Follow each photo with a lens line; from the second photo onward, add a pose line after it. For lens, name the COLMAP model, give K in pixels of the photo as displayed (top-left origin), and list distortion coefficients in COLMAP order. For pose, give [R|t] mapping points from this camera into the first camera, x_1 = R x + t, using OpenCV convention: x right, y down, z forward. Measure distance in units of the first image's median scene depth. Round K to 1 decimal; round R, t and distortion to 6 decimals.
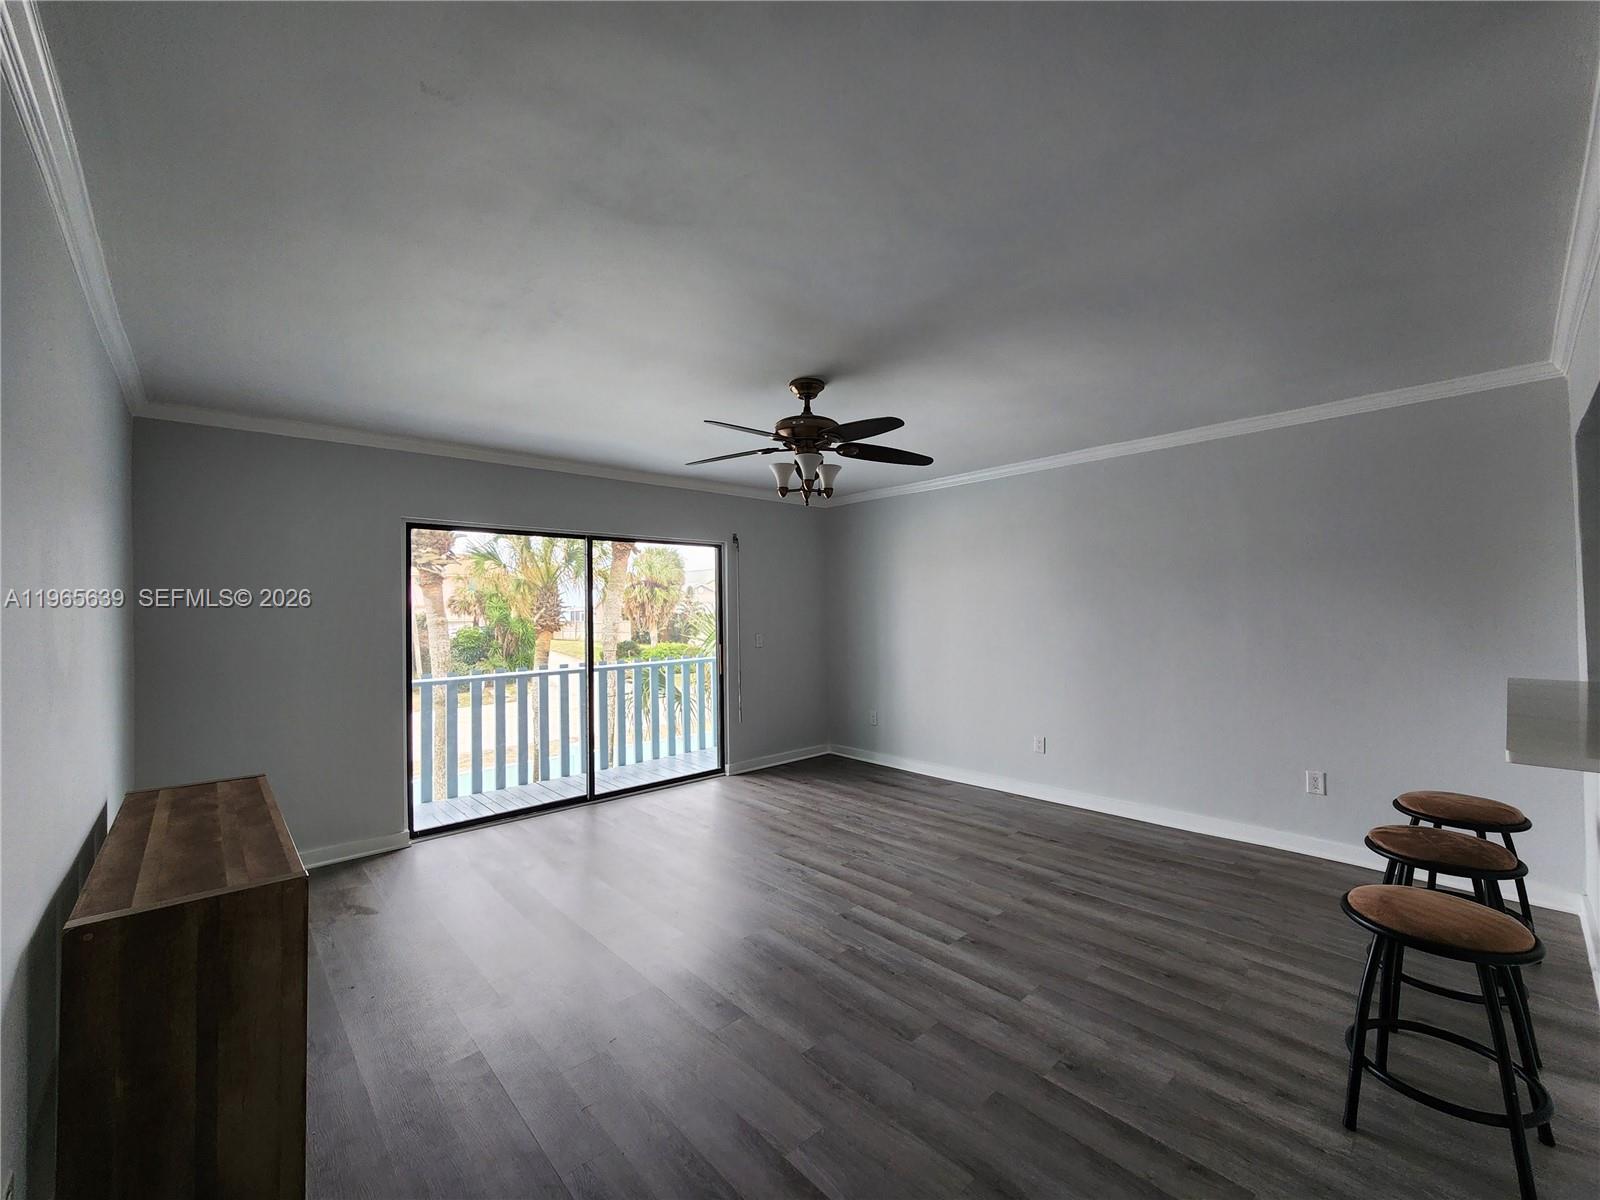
lens RADIAL K [[651.7, 0, 800.0], [0, 651.7, 600.0], [0, 0, 1]] dist [0.000944, -0.000039]
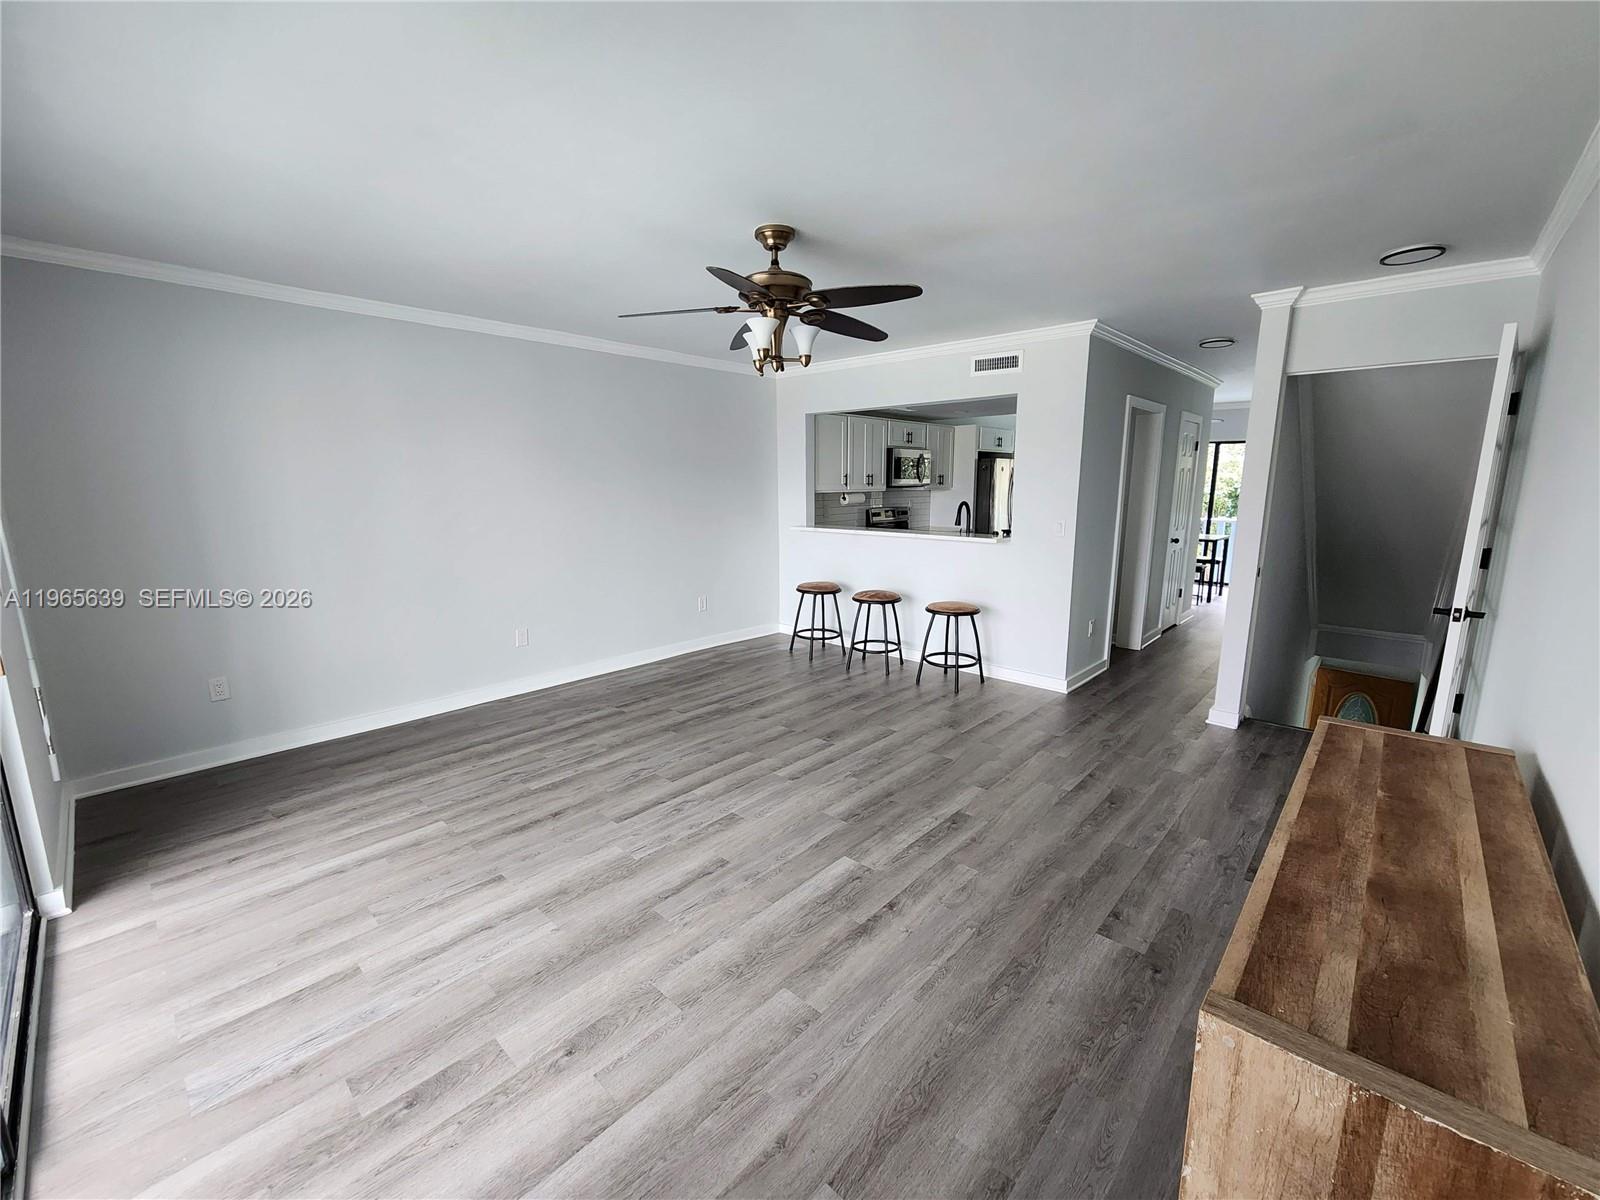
lens RADIAL K [[651.7, 0, 800.0], [0, 651.7, 600.0], [0, 0, 1]] dist [0.000944, -0.000039]
pose [[-0.083606, -0.162965, 0.983083, -0.770799], [-0.012767, 0.986631, 0.162467, 0.008394], [-0.996417, 0.001032, -0.084569, 0.868210]]
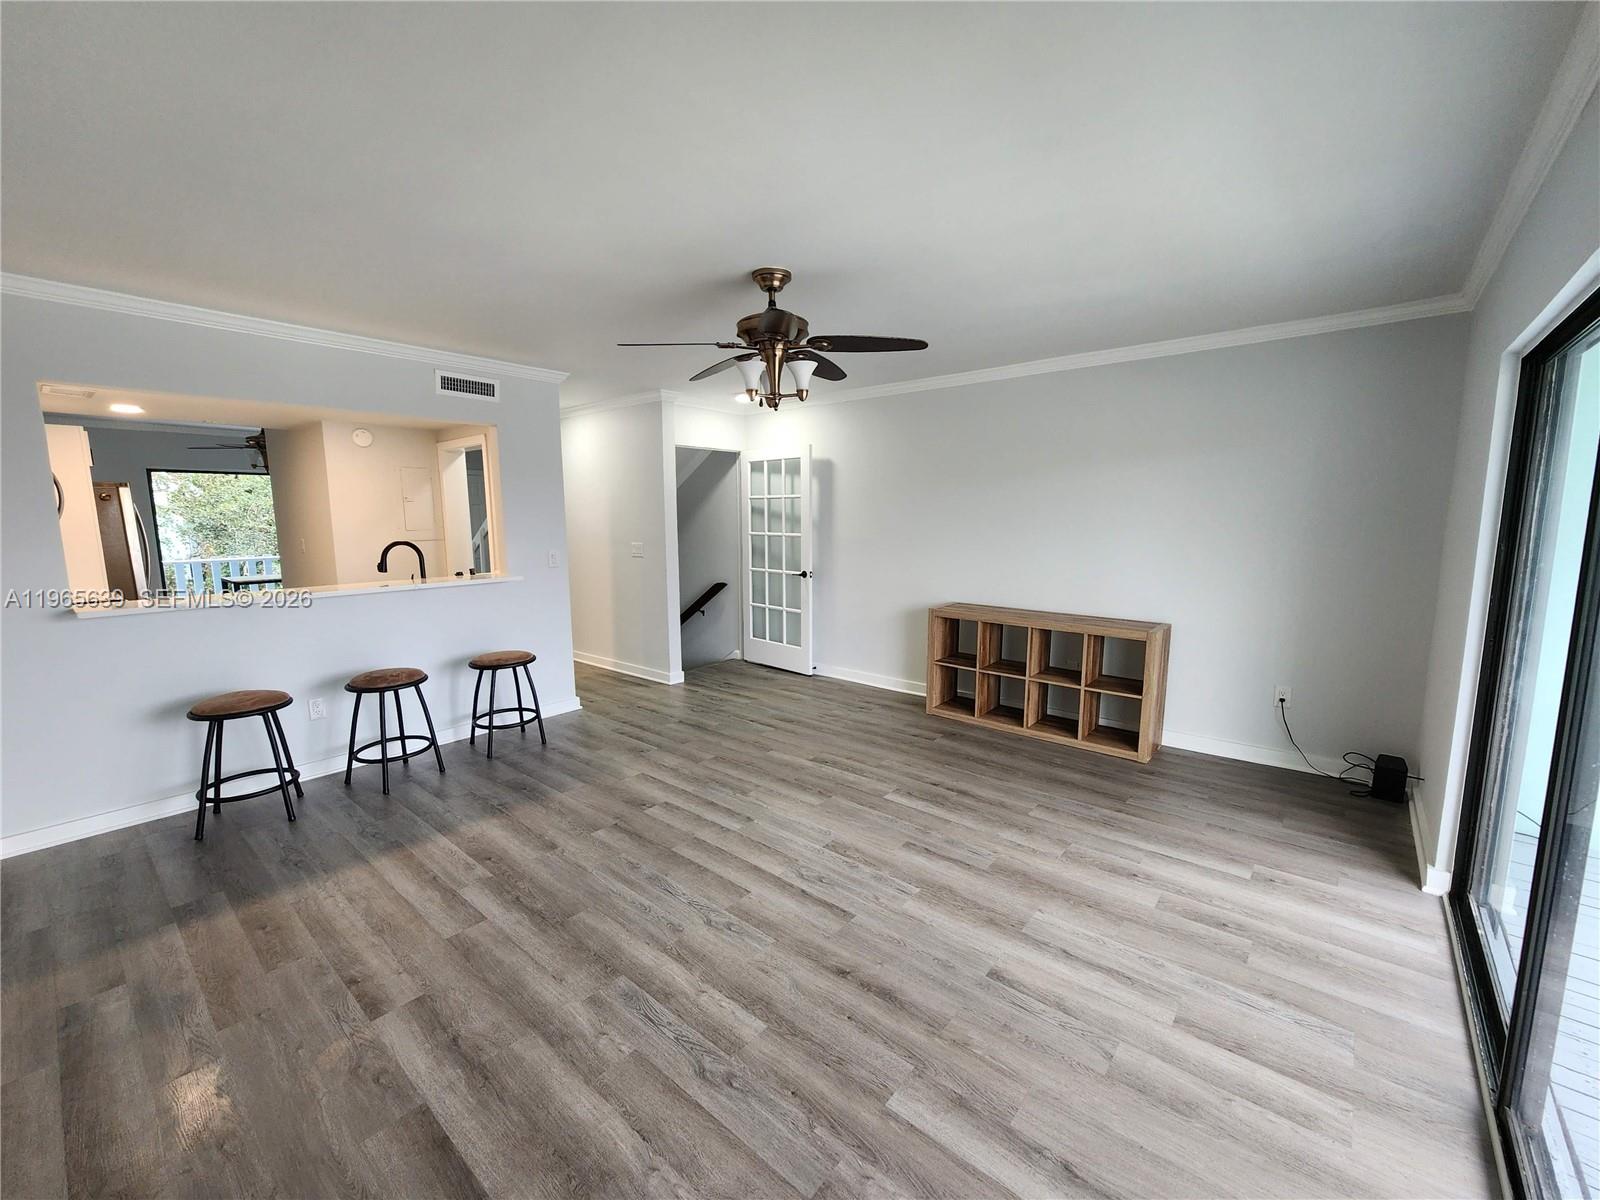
lens RADIAL K [[651.7, 0, 800.0], [0, 651.7, 600.0], [0, 0, 1]] dist [0.000944, -0.000039]
pose [[-0.991927, 0.037879, -0.121018, 0.080969], [0.022874, 0.992137, 0.123050, 0.001003], [0.124727, 0.119289, -0.984994, 1.615090]]
